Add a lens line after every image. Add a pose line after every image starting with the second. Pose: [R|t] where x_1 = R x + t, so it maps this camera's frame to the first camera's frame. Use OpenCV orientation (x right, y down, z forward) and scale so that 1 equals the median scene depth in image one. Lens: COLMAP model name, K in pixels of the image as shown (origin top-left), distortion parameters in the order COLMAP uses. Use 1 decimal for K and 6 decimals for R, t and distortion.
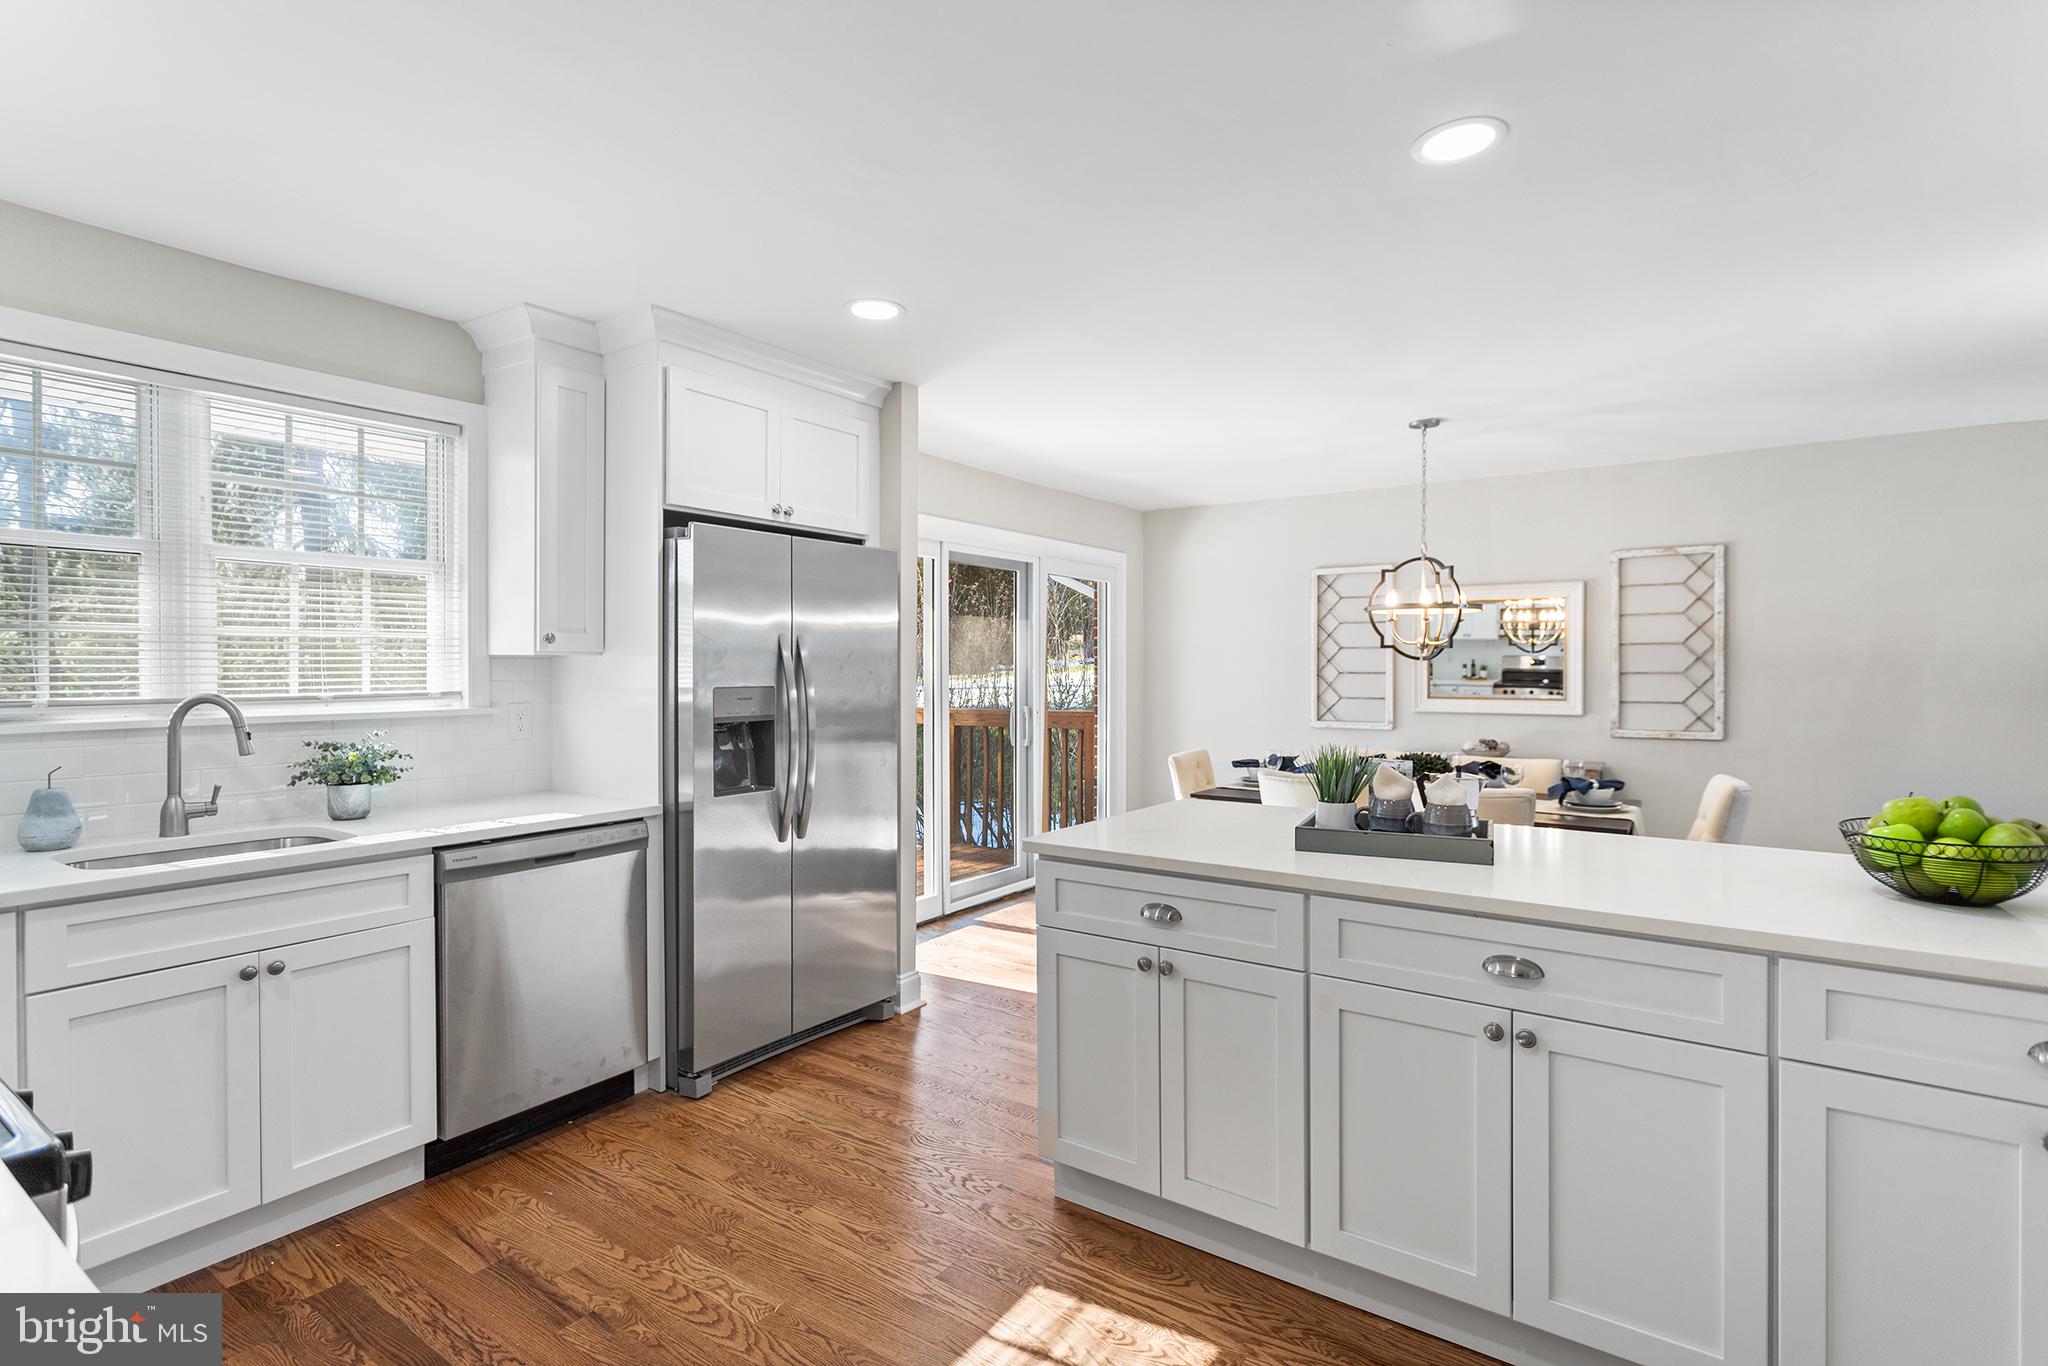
lens RADIAL K [[986.5, 0, 1034.8], [0, 986.5, 681.5], [0, 0, 1]] dist [0.002766, 0.001043]
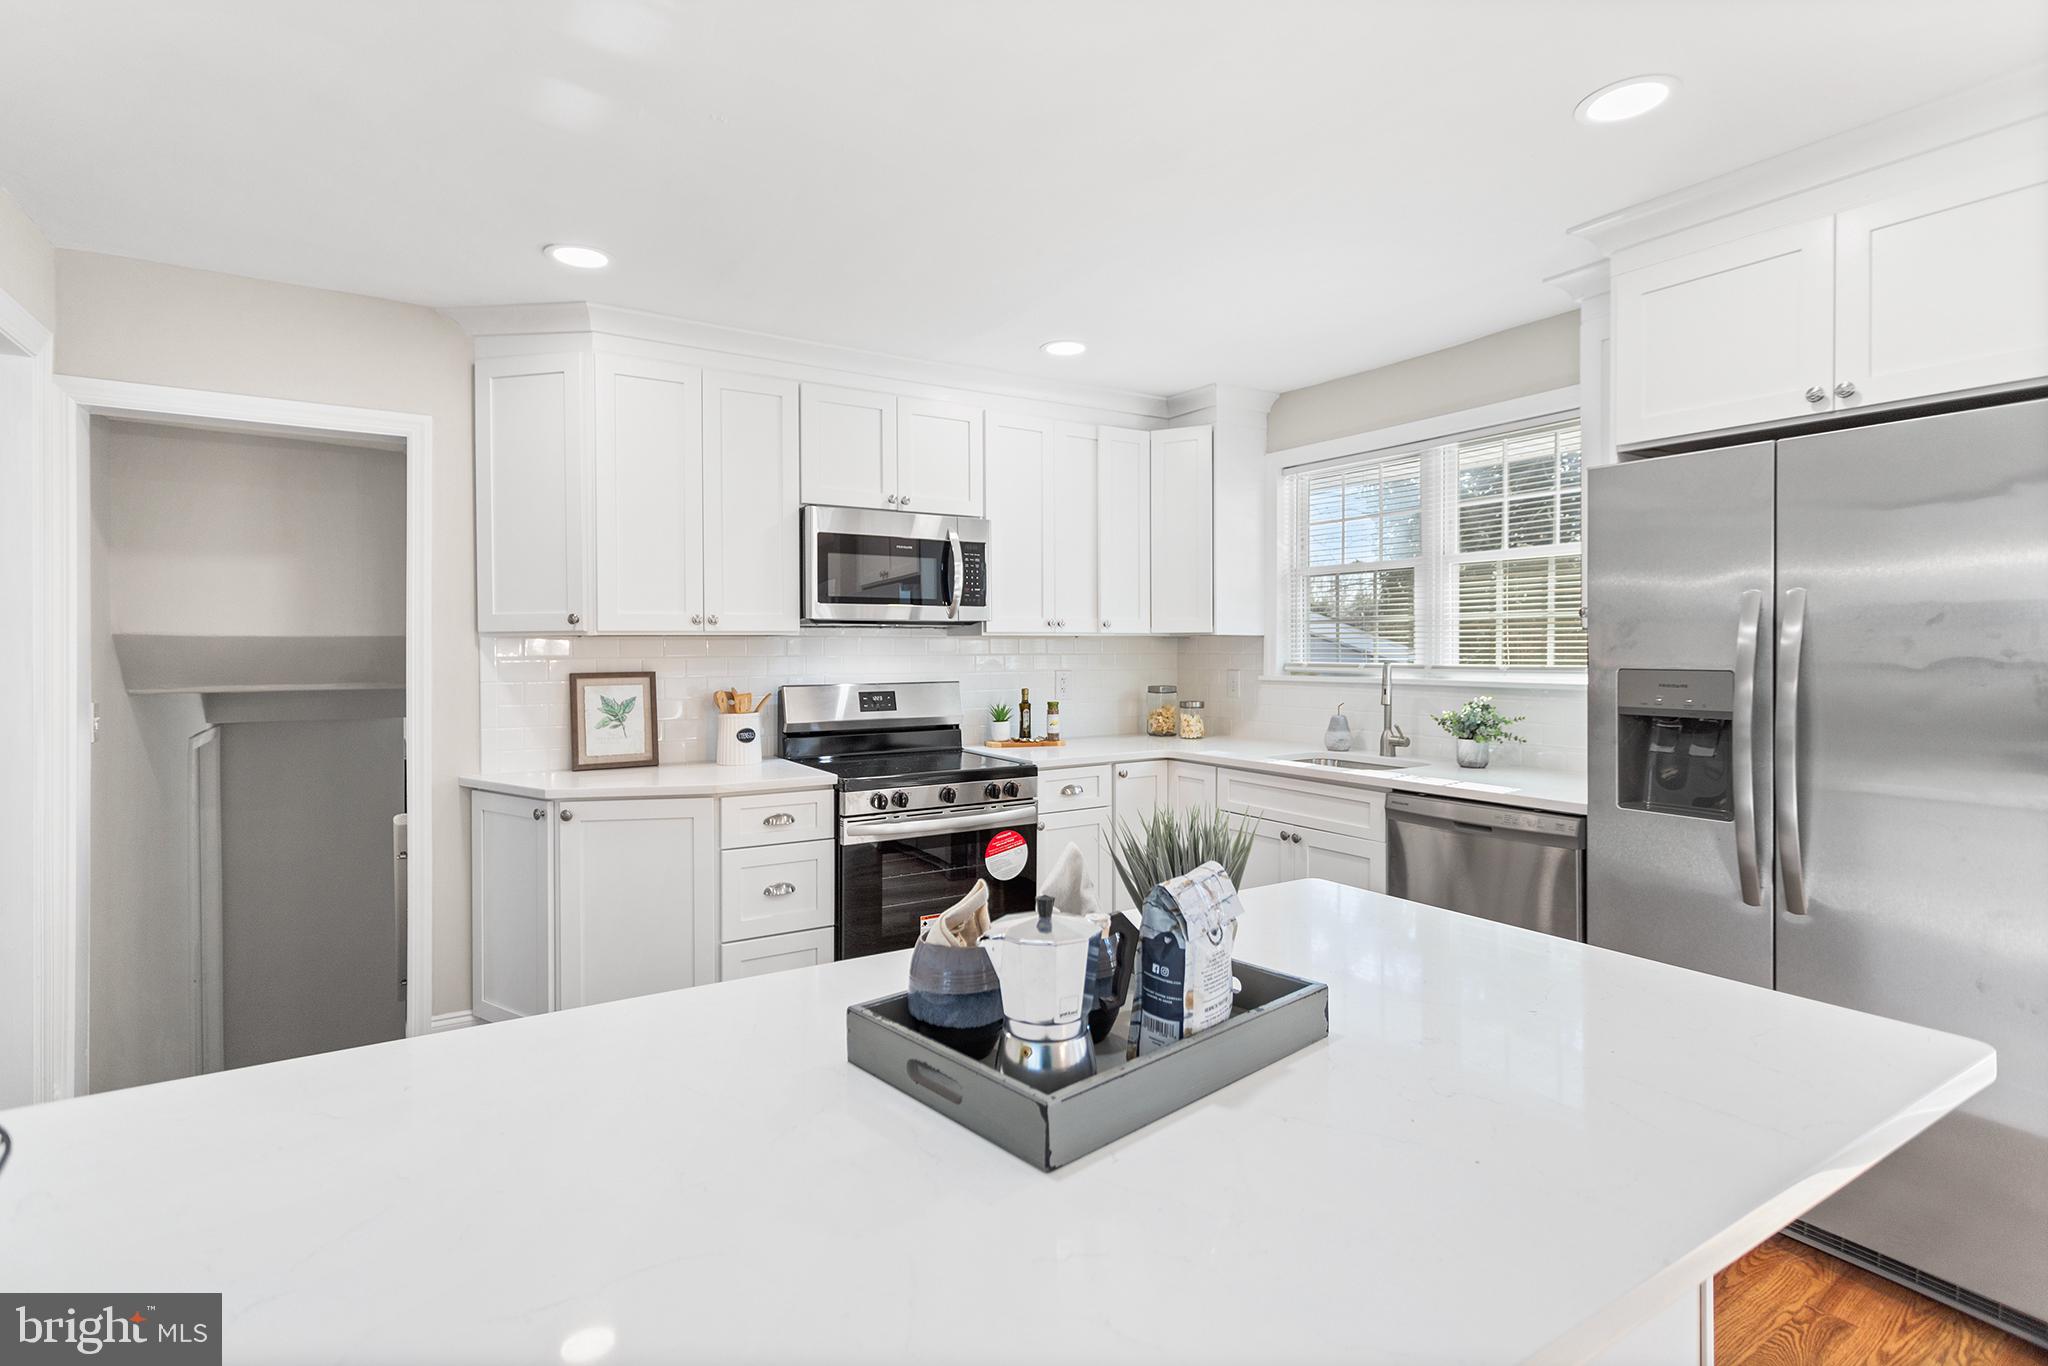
lens RADIAL K [[986.5, 0, 1009.7], [0, 986.5, 650.3], [0, 0, 1]] dist [0.002766, 0.001043]
pose [[-0.390836, 0.005465, -0.920444, 0.600122], [-0.010499, 0.999891, 0.010394, -0.011077], [0.920400, 0.013726, -0.390736, 0.864800]]
